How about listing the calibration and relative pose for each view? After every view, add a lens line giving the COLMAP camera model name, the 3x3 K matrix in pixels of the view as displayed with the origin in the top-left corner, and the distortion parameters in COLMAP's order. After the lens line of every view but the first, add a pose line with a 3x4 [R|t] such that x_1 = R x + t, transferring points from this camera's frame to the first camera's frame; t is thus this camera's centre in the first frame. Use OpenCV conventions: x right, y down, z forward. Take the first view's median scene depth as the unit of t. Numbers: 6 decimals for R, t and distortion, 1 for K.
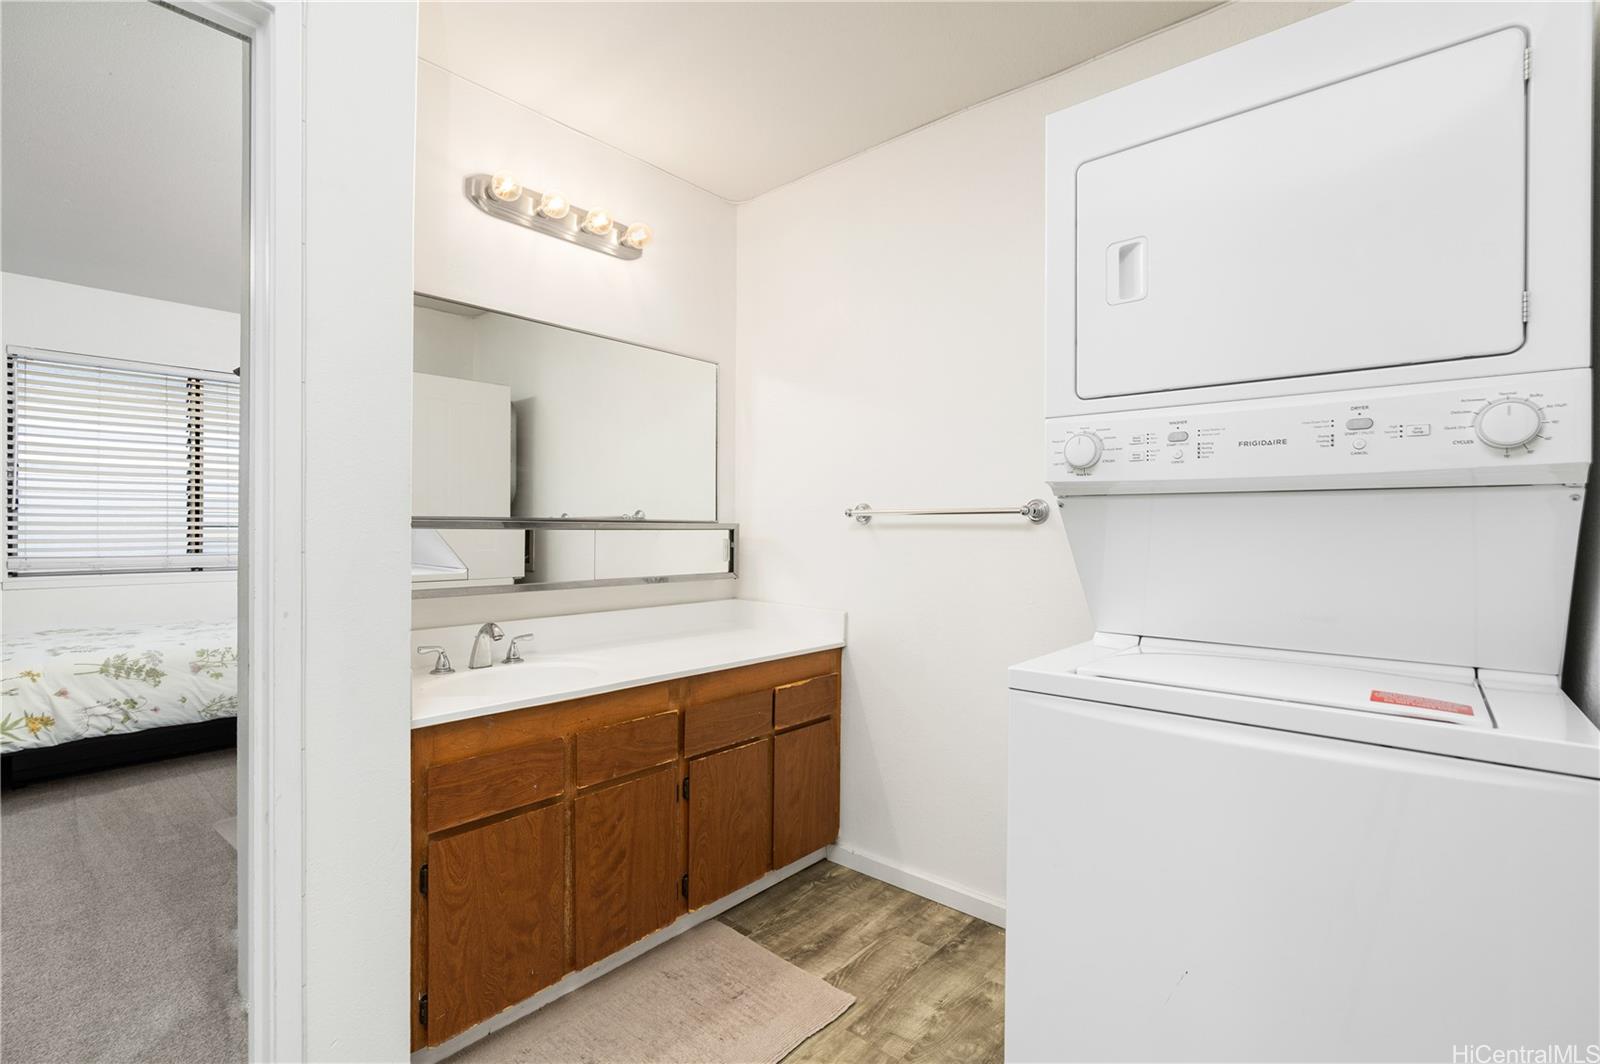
lens RADIAL K [[725.7, 0, 800.0], [0, 725.7, 532.0], [0, 0, 1]] dist [0.004076, 0.000259]
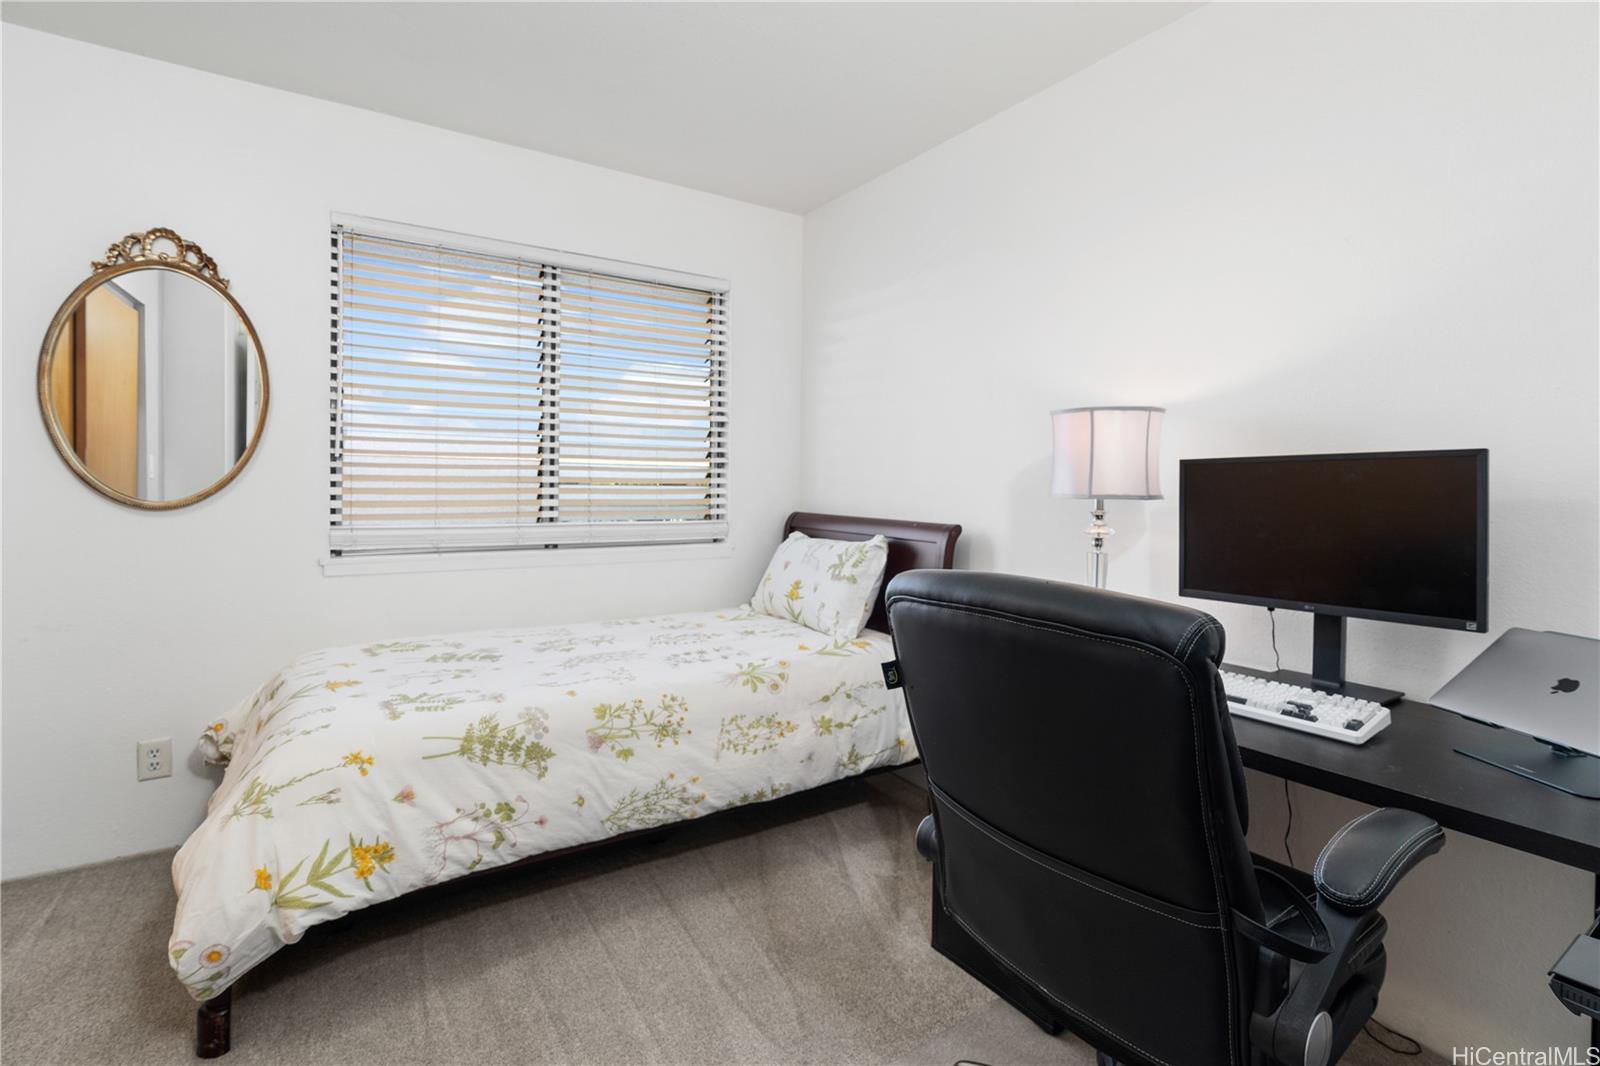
lens RADIAL K [[749.1, 0, 797.1], [0, 749.1, 497.5], [0, 0, 1]] dist [-0.003742, 0.000073]
pose [[0.961444, 0.008934, -0.274854, -0.527986], [-0.006874, 0.999941, 0.008459, -0.002436], [0.274913, -0.006243, 0.961449, 0.497617]]
